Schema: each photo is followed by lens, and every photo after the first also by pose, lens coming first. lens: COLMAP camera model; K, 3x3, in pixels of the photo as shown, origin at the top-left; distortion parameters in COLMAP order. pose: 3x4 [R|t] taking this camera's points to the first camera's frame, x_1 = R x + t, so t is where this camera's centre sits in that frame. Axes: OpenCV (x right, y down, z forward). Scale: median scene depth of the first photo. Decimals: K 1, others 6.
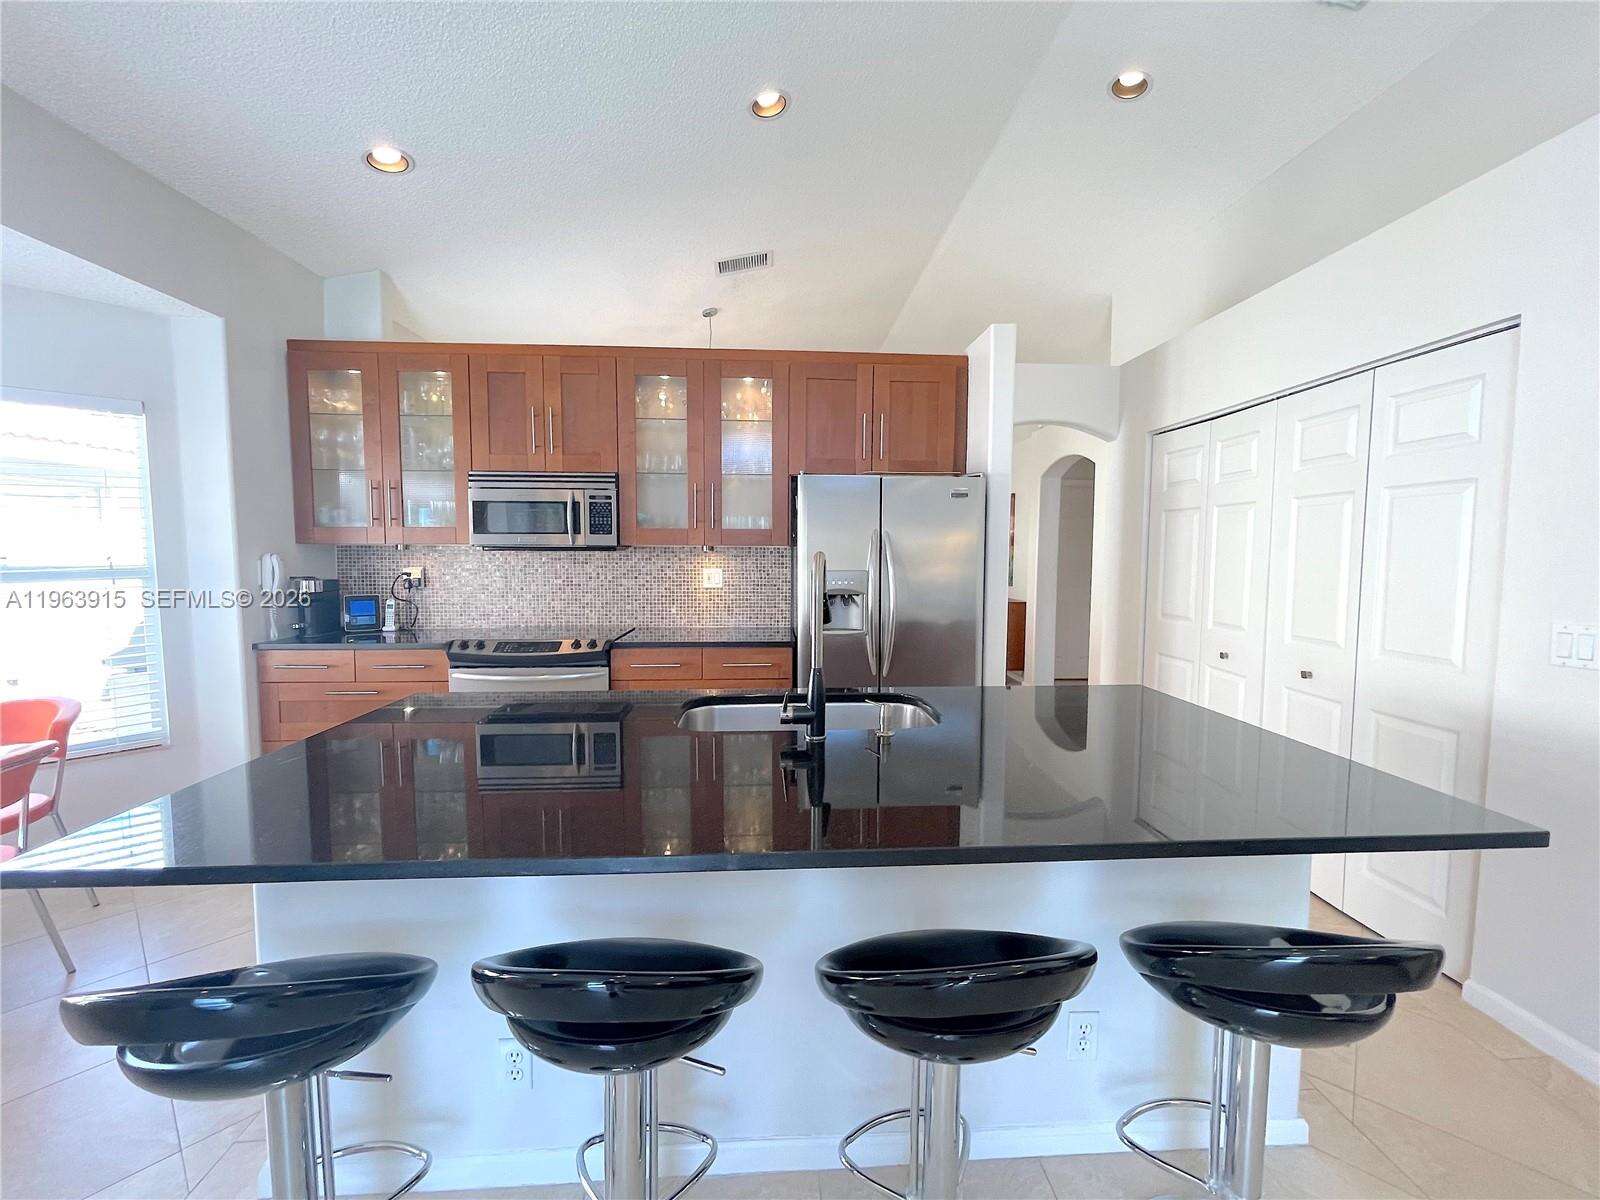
lens RADIAL K [[646.5, 0, 805.5], [0, 646.5, 591.6], [0, 0, 1]] dist [-0.000714, -0.000974]
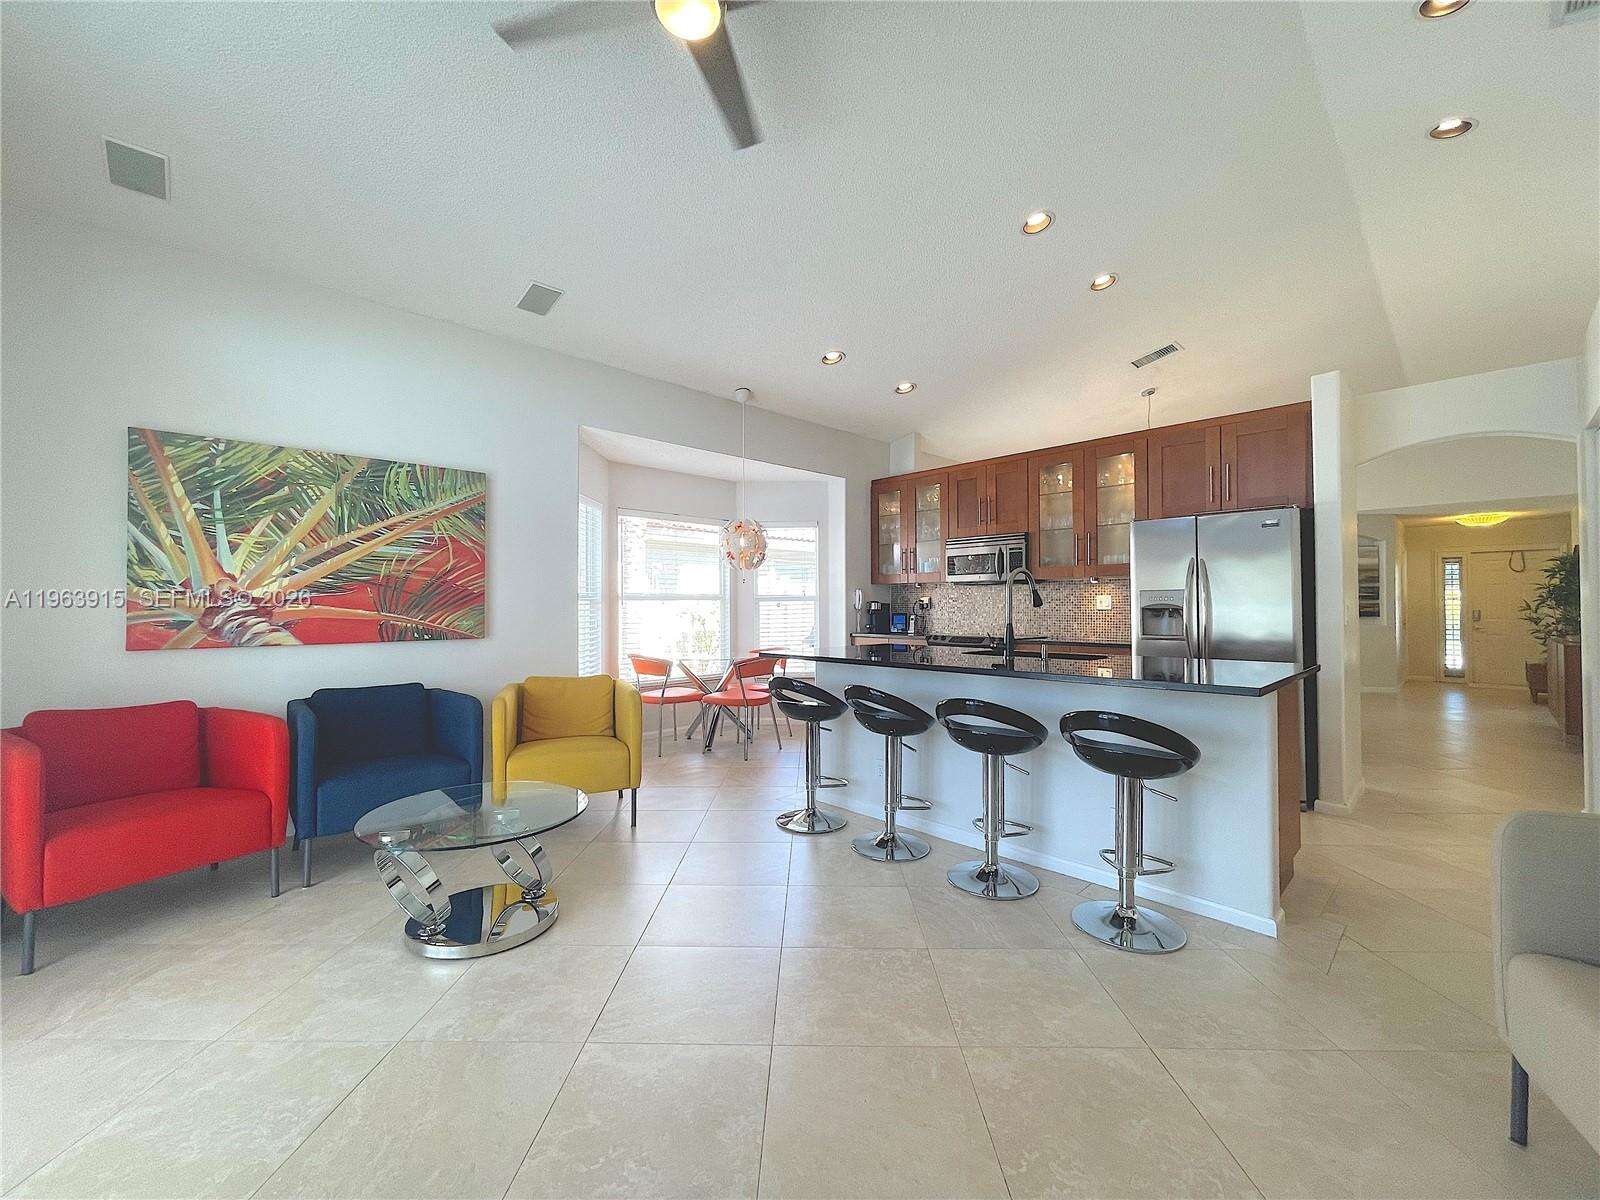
lens RADIAL K [[662.2, 0, 800.0], [0, 662.2, 600.0], [0, 0, 1]] dist [0.000076, -0.000305]
pose [[0.646767, -0.013453, -0.762569, 0.563999], [-0.049079, 0.997038, -0.059214, 0.098054], [0.761107, 0.075724, 0.644191, -0.417491]]
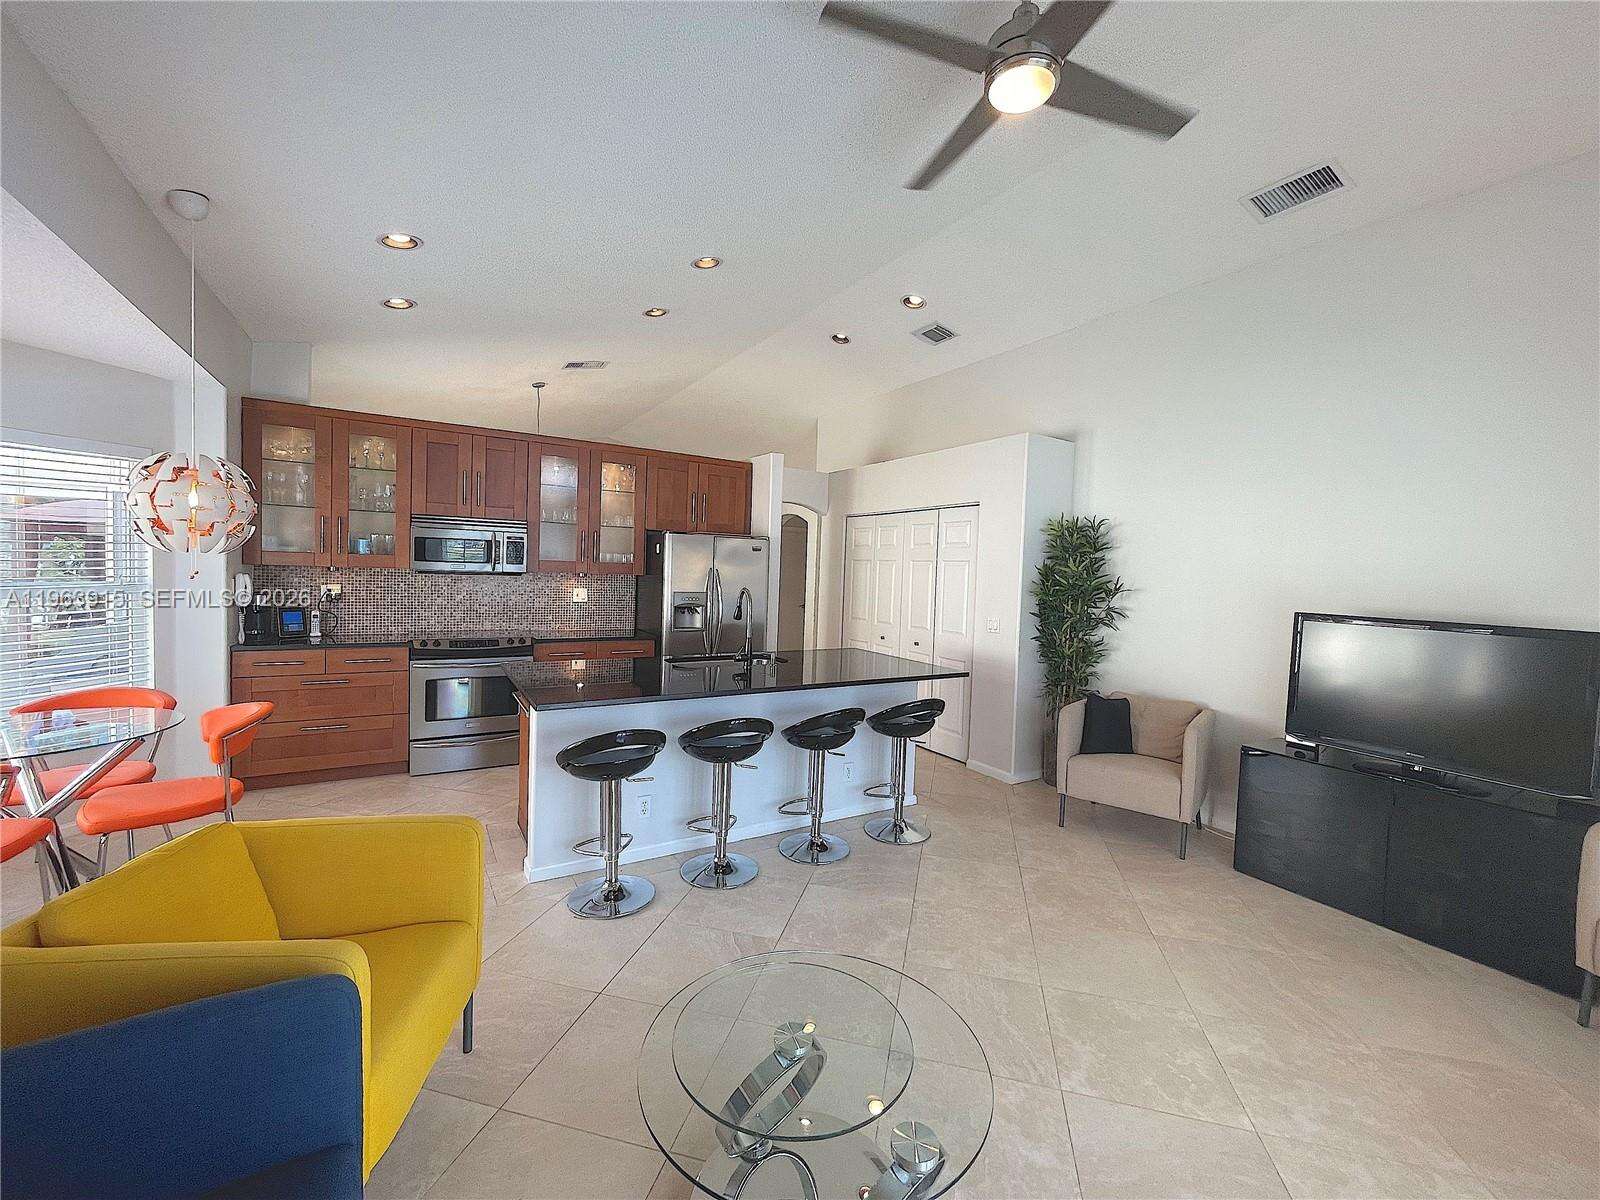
lens RADIAL K [[645.6, 0, 806.6], [0, 645.6, 596.1], [0, 0, 1]] dist [-0.003265, -0.000110]
pose [[0.882154, 0.006967, 0.470910, -0.420805], [-0.000254, 0.999897, -0.014316, 0.001426], [-0.470961, 0.012509, 0.882065, -0.547664]]
